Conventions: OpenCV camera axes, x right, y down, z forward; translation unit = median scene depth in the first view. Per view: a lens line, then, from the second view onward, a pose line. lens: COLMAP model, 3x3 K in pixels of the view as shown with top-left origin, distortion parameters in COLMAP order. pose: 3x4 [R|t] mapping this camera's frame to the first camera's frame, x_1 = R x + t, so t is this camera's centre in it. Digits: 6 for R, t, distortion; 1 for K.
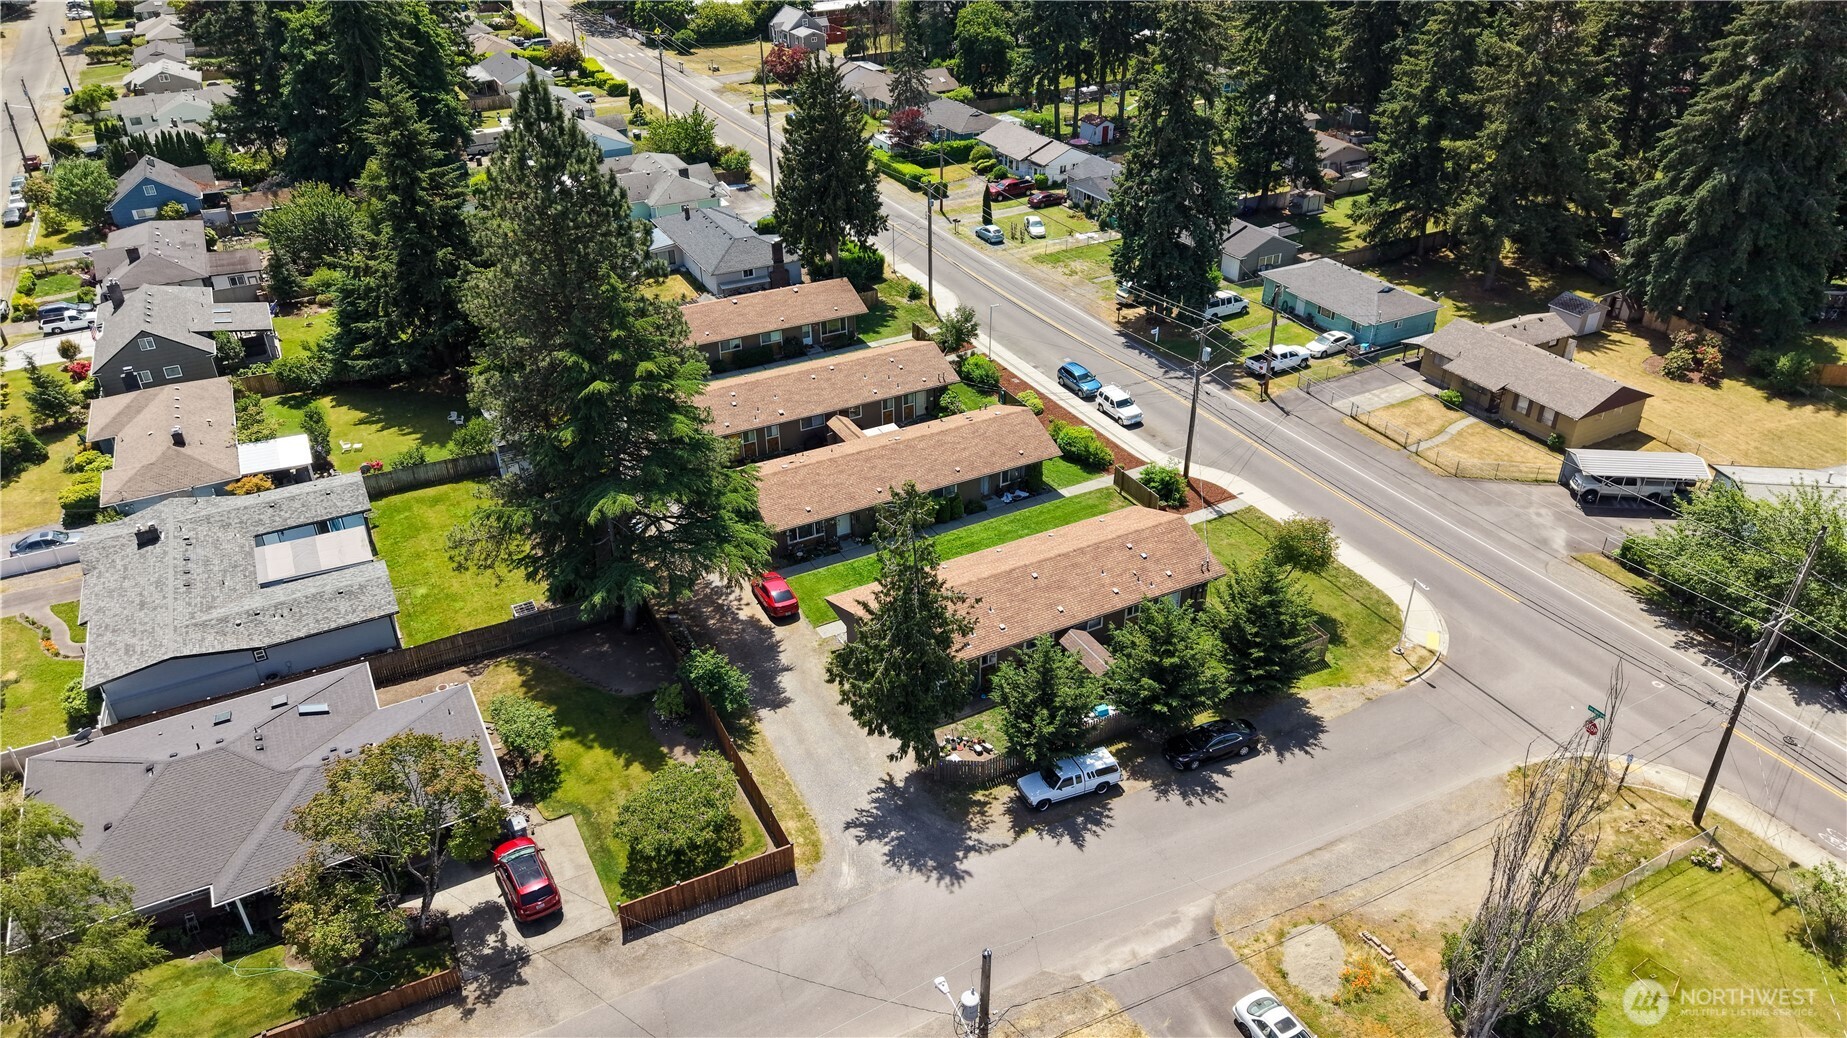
lens RADIAL K [[1245.4, 0, 925.2], [0, 1245.4, 534.0], [0, 0, 1]] dist [0.047027, -0.035621]
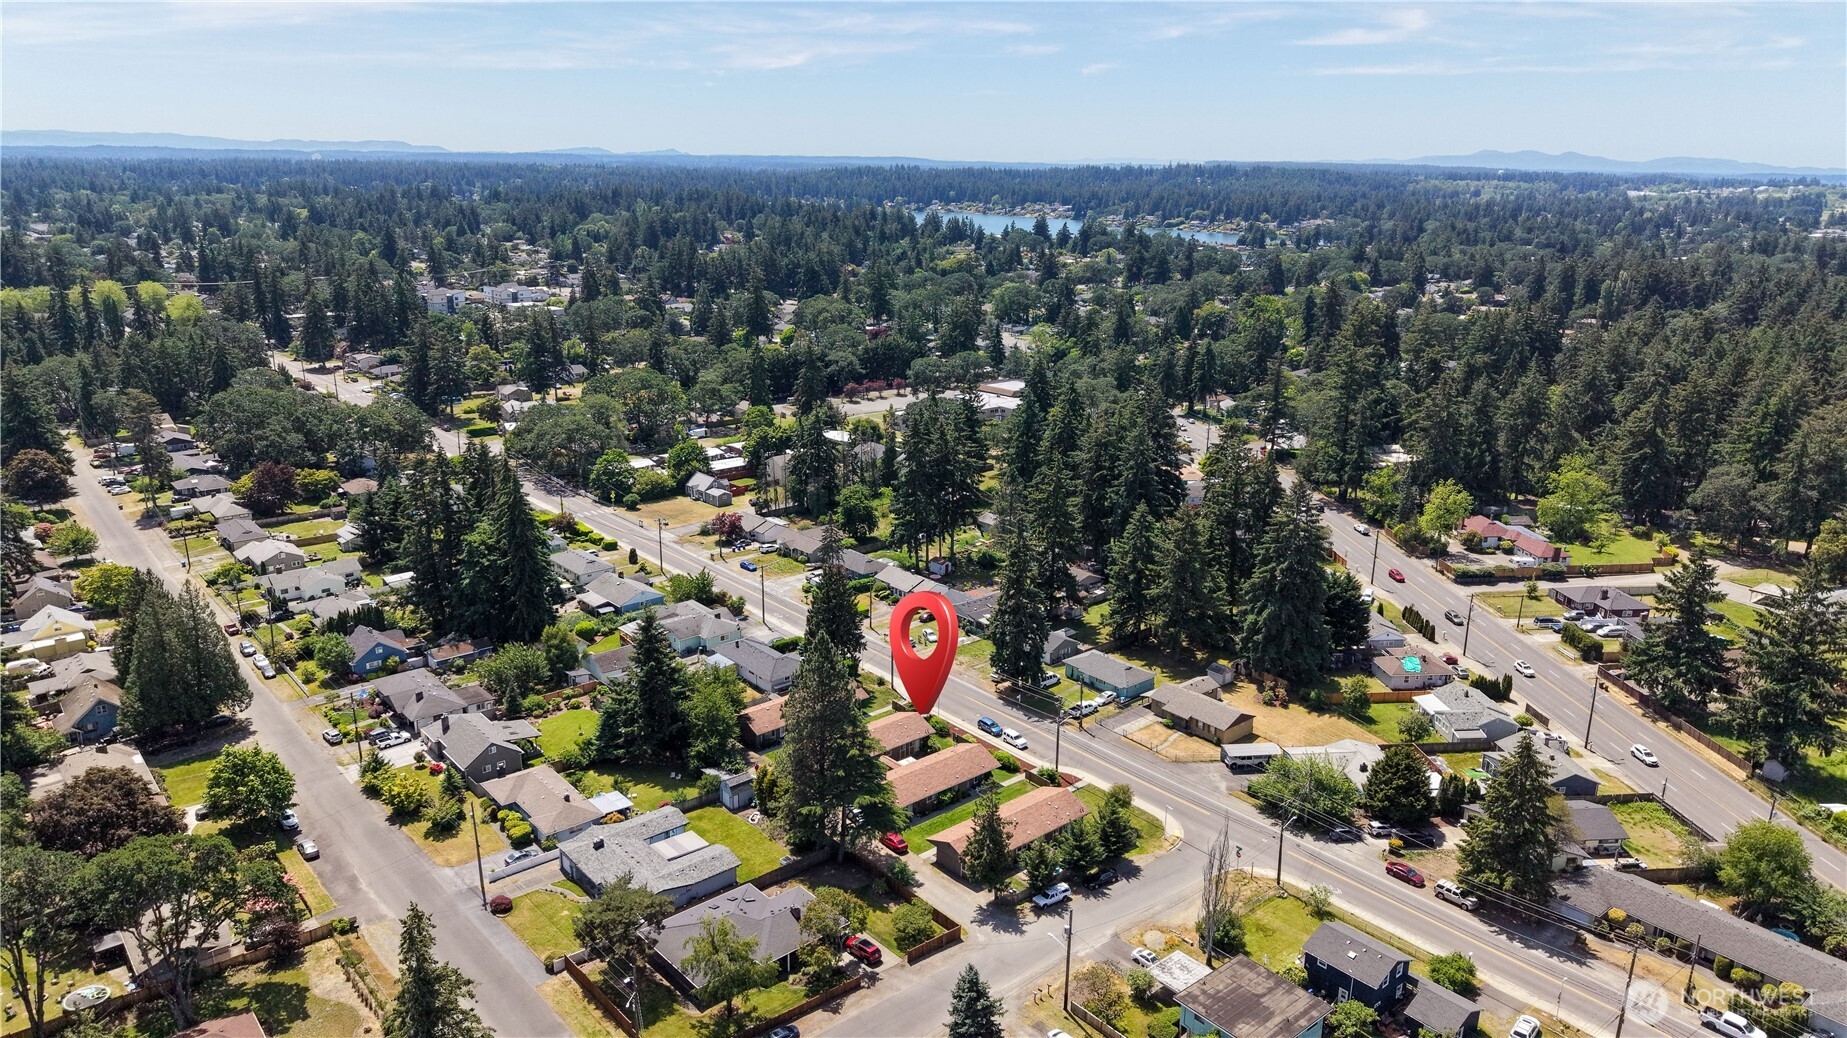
lens RADIAL K [[1245.4, 0, 916.1], [0, 1245.4, 526.4], [0, 0, 1]] dist [0.047027, -0.035621]
pose [[0.976811, -0.043639, 0.209610, -0.390679], [0.095779, 0.964651, -0.245510, 0.042512], [-0.191487, 0.259893, 0.946461, -0.921484]]
